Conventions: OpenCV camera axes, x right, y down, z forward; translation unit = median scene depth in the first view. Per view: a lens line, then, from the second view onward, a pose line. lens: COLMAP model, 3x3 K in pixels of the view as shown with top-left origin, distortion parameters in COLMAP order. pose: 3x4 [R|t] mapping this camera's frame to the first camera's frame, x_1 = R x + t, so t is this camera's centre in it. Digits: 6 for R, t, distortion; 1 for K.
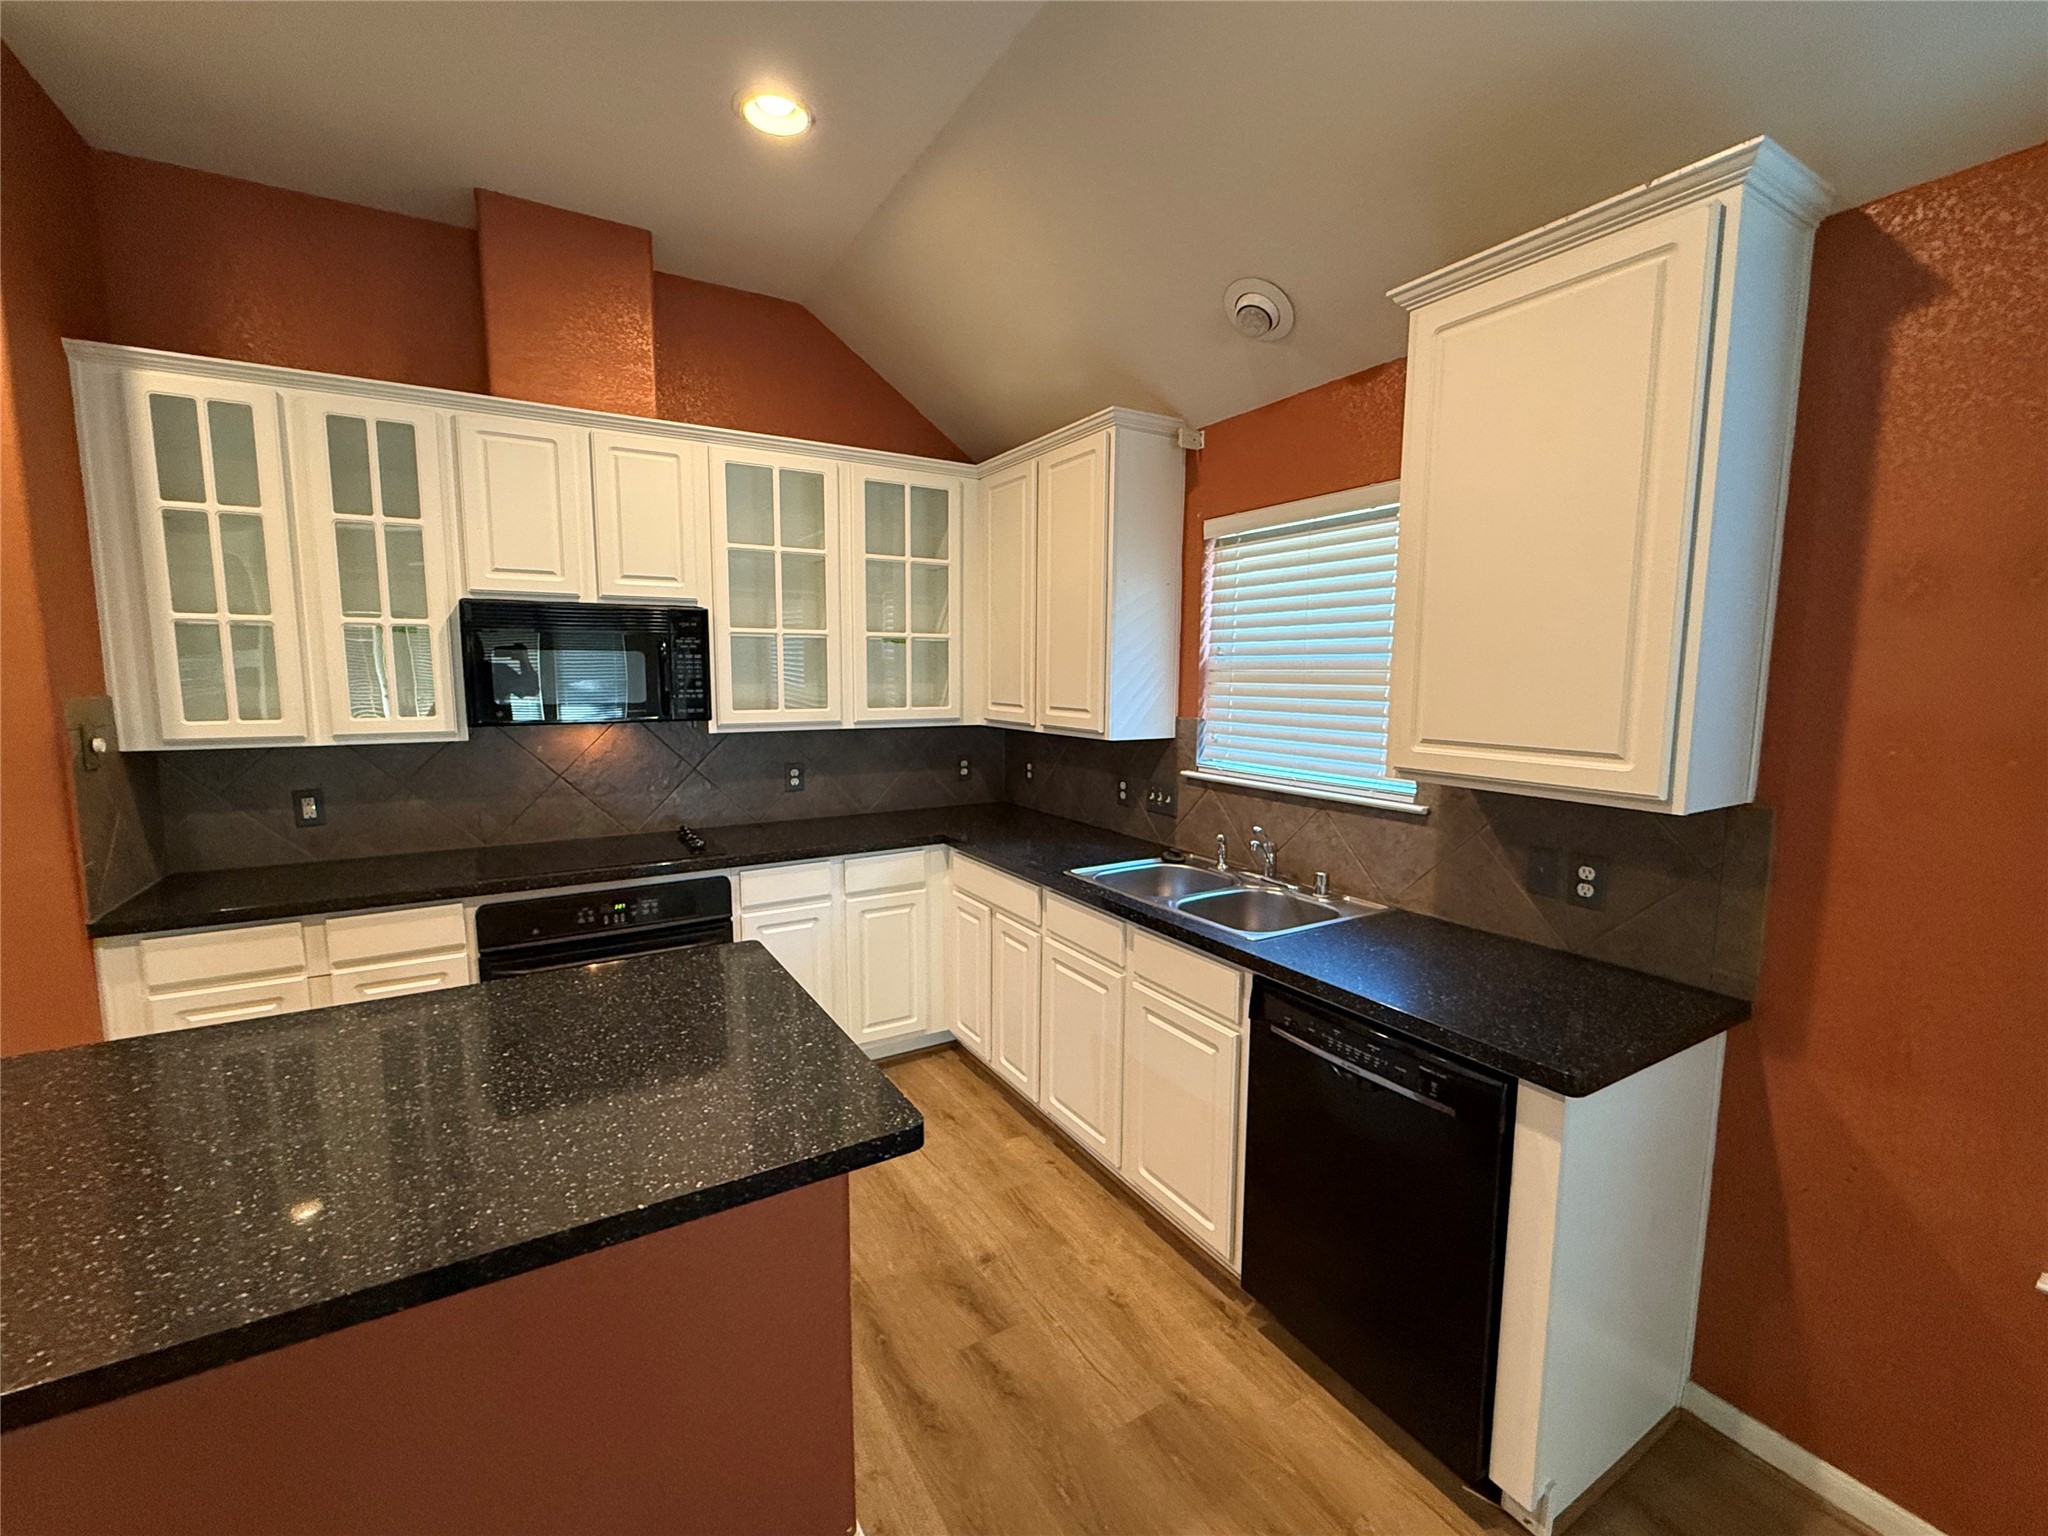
lens RADIAL K [[836.0, 0, 1020.0], [0, 836.0, 762.1], [0, 0, 1]] dist [-0.000225, 0.000706]
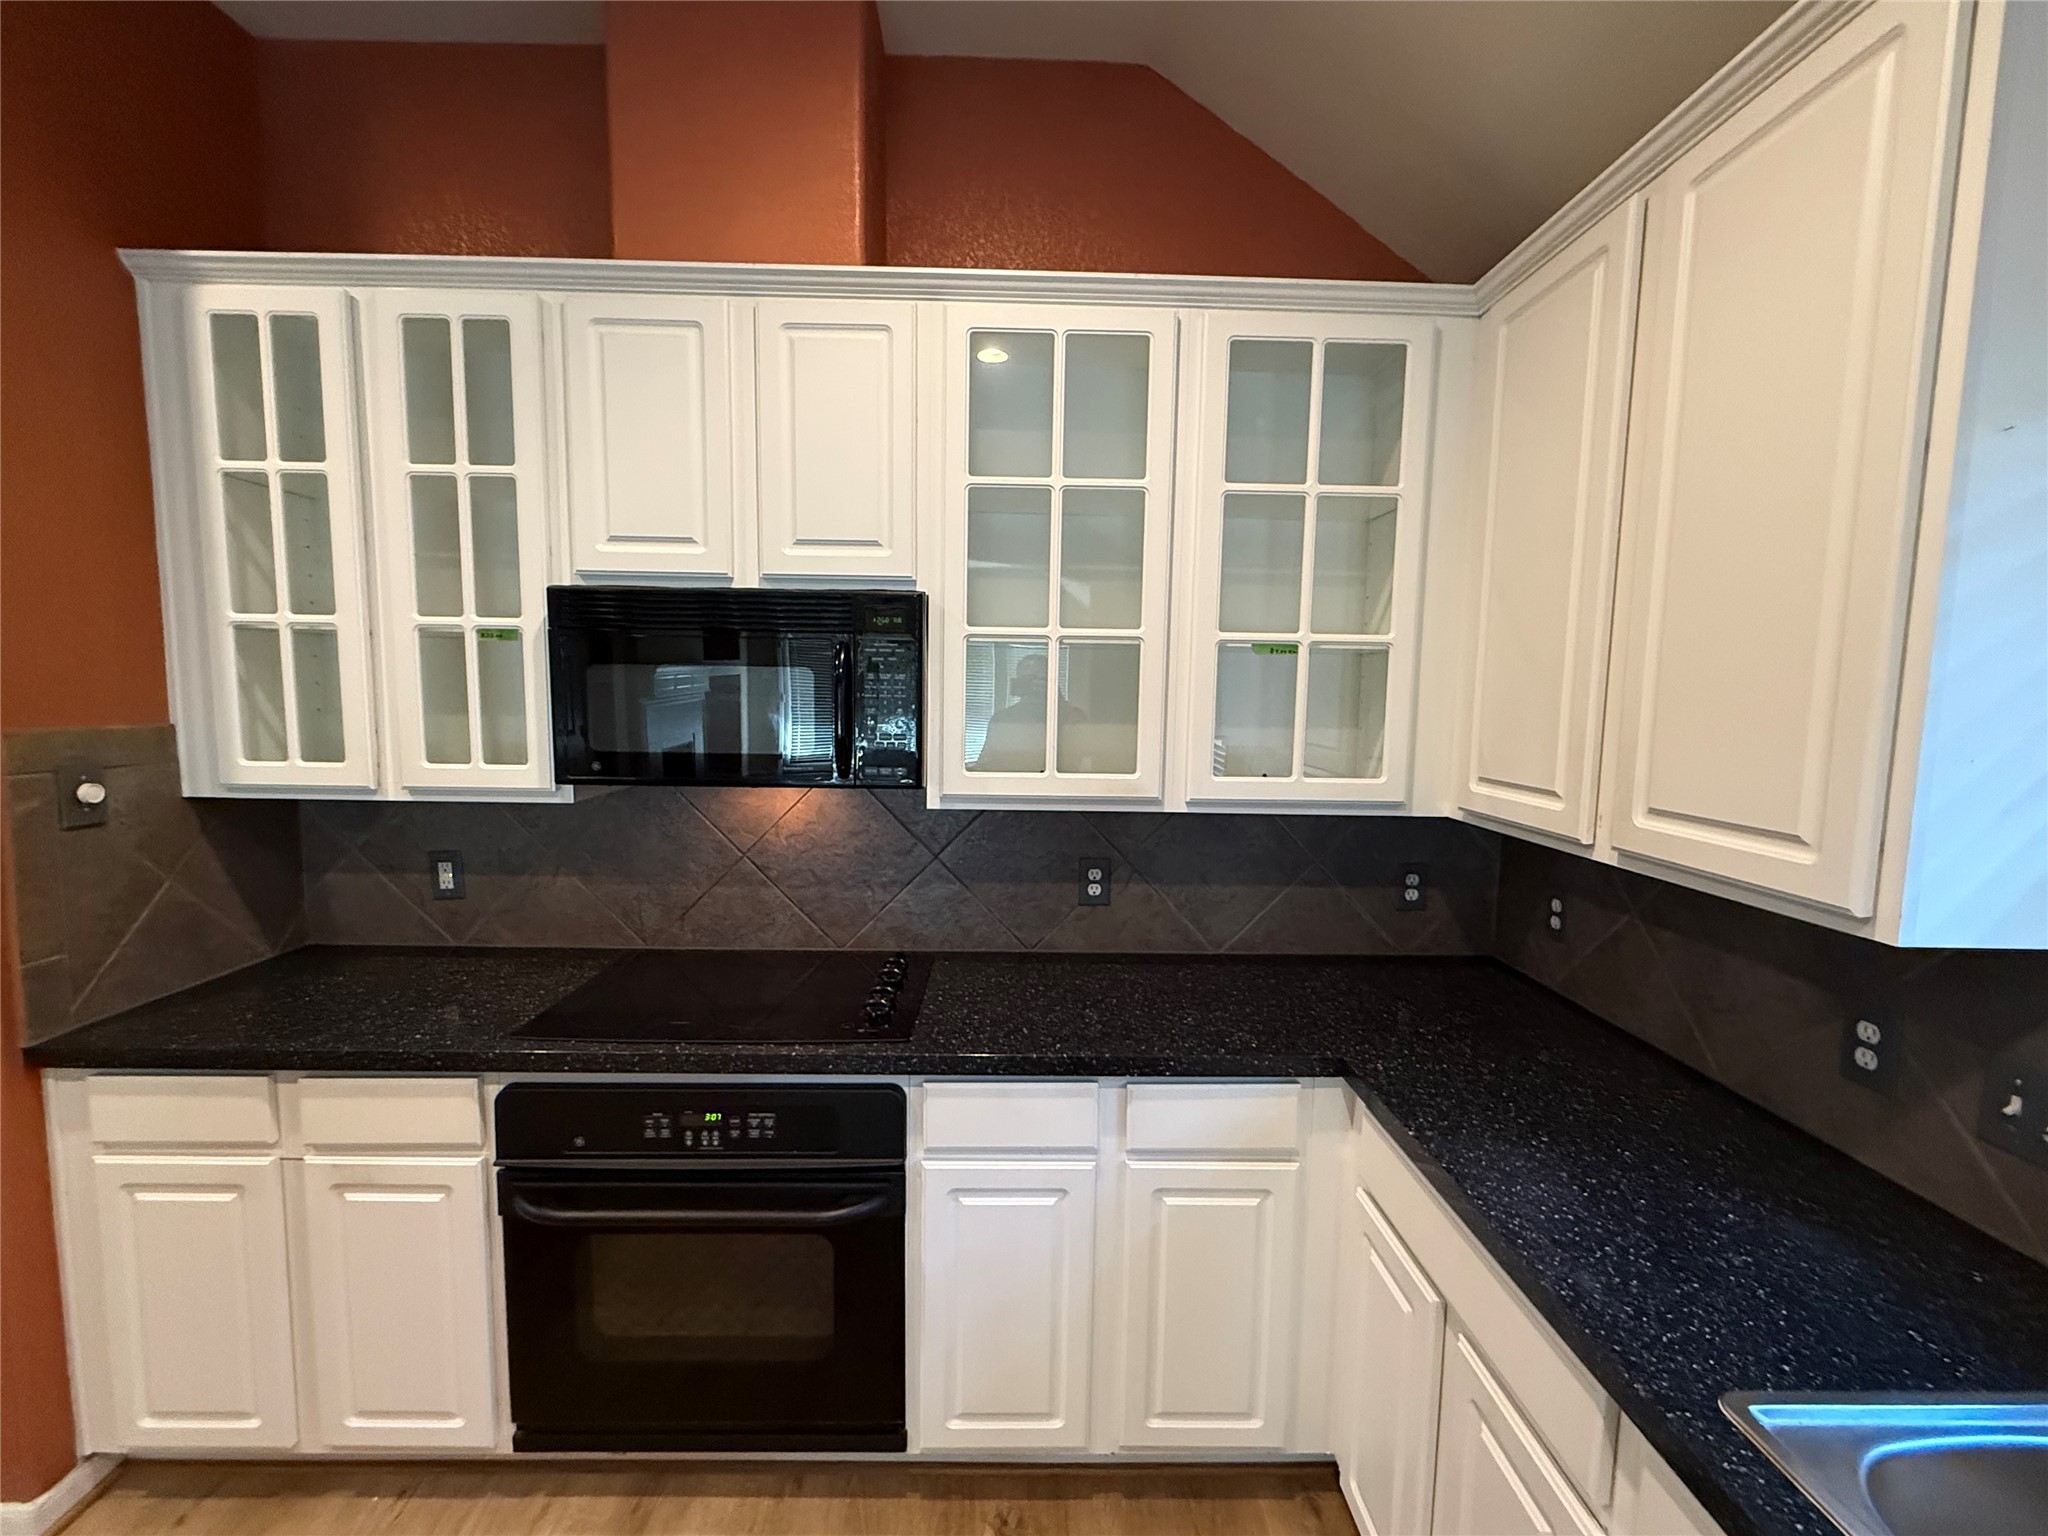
lens RADIAL K [[836.0, 0, 1040.5], [0, 836.0, 768.0], [0, 0, 1]] dist [-0.000225, 0.000706]
pose [[0.870456, 0.055623, -0.489093, -0.022309], [-0.067603, 0.997689, -0.006852, -0.068456], [0.487581, 0.039028, 0.872205, 0.566762]]
